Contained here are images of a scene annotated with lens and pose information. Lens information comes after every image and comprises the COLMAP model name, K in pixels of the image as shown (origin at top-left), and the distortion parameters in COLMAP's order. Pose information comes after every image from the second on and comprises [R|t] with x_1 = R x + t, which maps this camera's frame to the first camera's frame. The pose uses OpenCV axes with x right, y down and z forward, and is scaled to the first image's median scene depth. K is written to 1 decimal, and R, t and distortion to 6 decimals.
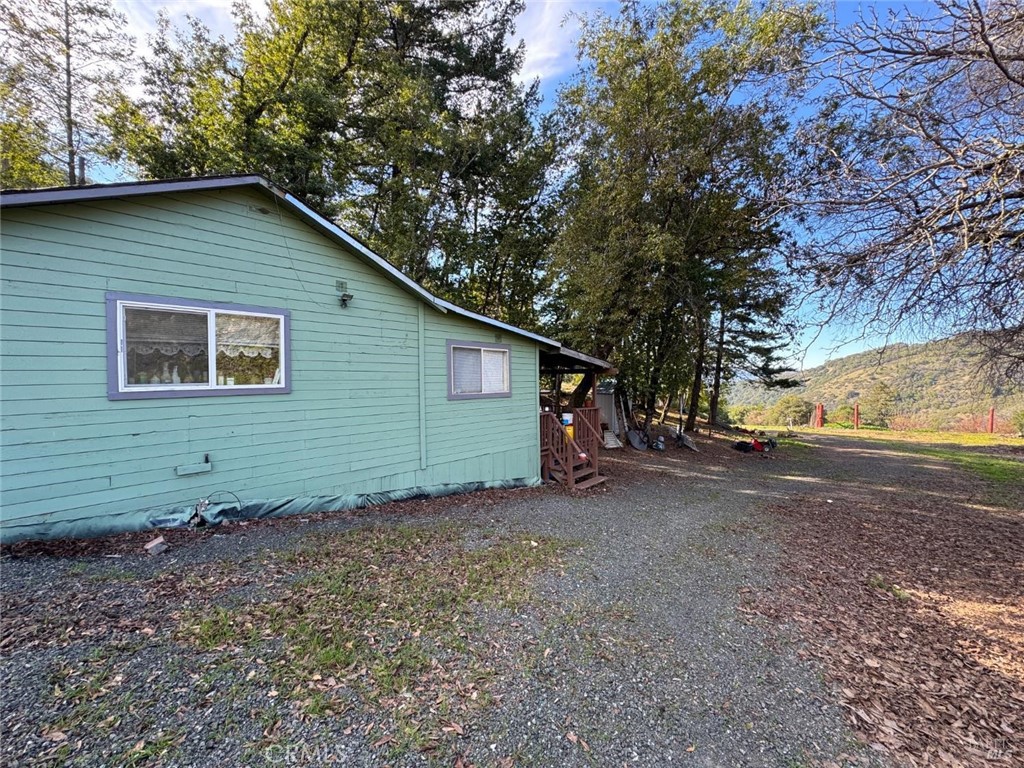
lens RADIAL K [[409.0, 0, 514.7], [0, 409.0, 381.7], [0, 0, 1]] dist [-0.001354, 0.000025]
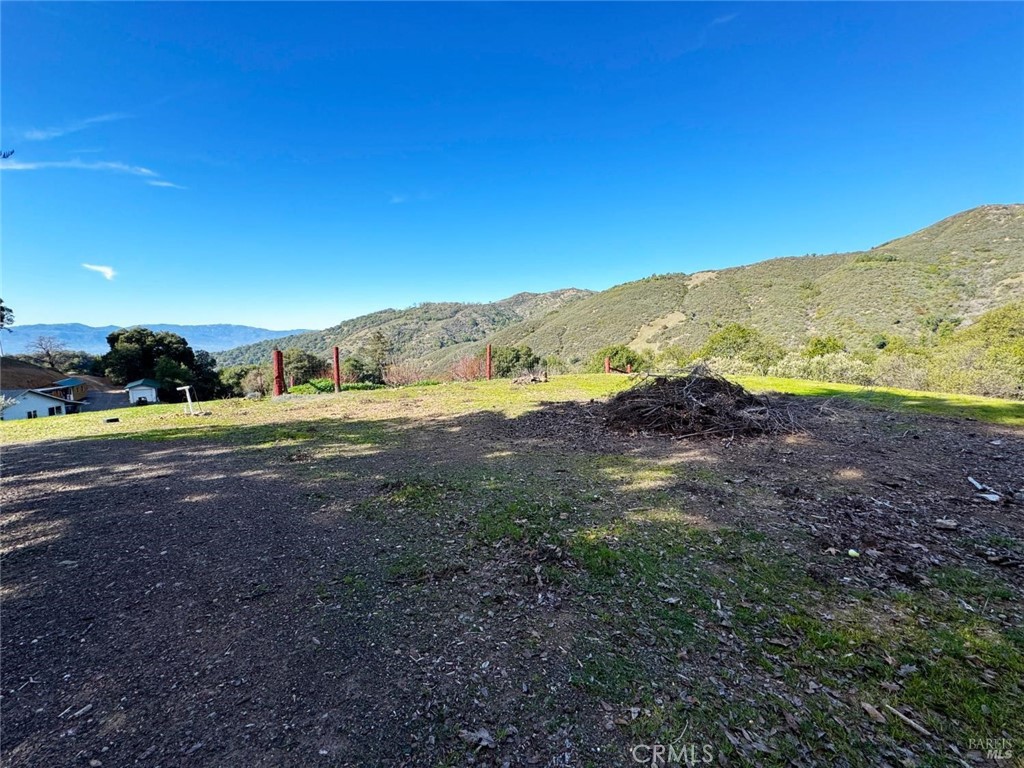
lens RADIAL K [[409.0, 0, 514.7], [0, 409.0, 381.7], [0, 0, 1]] dist [-0.001354, 0.000025]
pose [[0.500323, -0.100684, 0.859965, 0.198598], [0.014855, 0.994068, 0.107743, 0.019056], [-0.865712, -0.041131, 0.498850, 0.212796]]
